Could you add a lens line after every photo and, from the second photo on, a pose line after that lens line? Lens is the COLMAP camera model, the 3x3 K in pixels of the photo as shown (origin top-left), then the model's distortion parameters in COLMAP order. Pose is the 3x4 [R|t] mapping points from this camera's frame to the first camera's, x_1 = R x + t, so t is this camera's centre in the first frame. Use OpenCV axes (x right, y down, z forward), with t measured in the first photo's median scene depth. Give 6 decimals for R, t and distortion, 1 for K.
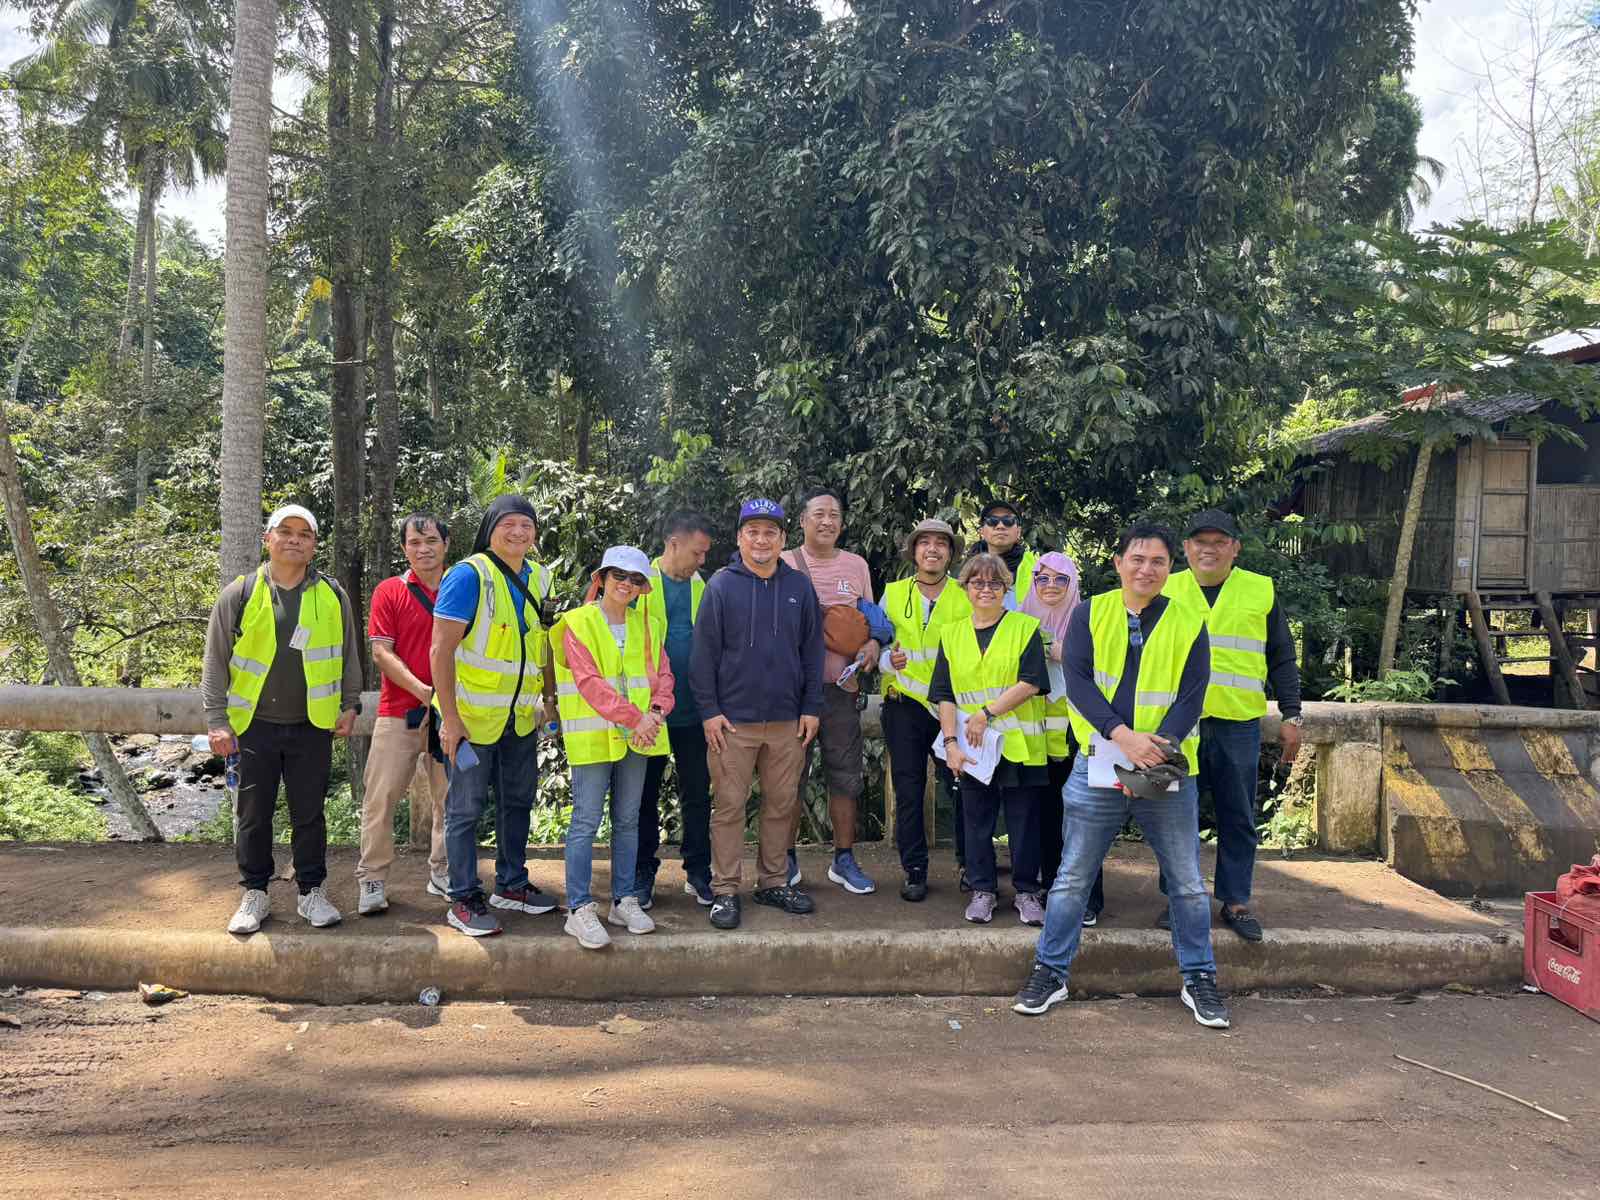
lens RADIAL K [[1124.6, 0, 800.0], [0, 1124.6, 600.0], [0, 0, 1]] dist [0.005762, 0.000640]
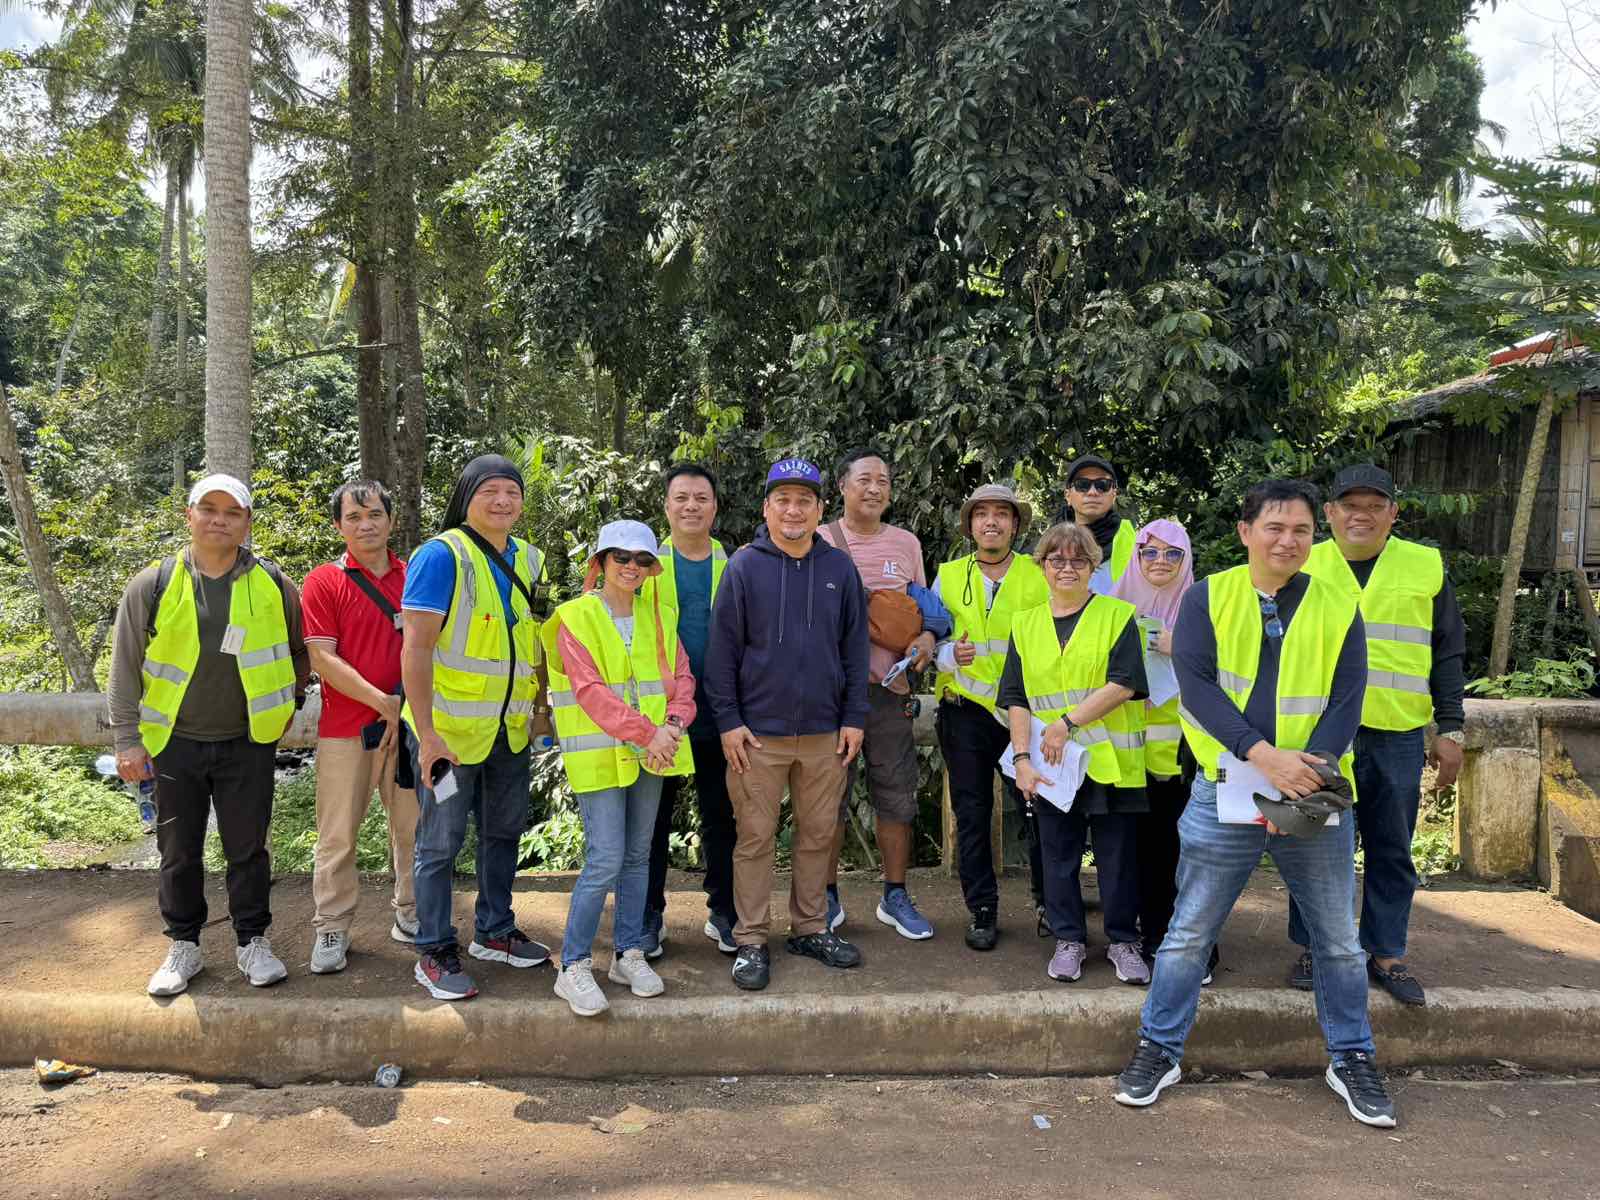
lens RADIAL K [[1124.6, 0, 800.0], [0, 1124.6, 600.0], [0, 0, 1]] dist [0.005762, 0.000640]
pose [[0.999255, -0.009969, -0.037282, 0.001539], [0.010397, 0.999882, 0.011305, 0.002137], [0.037165, -0.011684, 0.999241, 0.148054]]
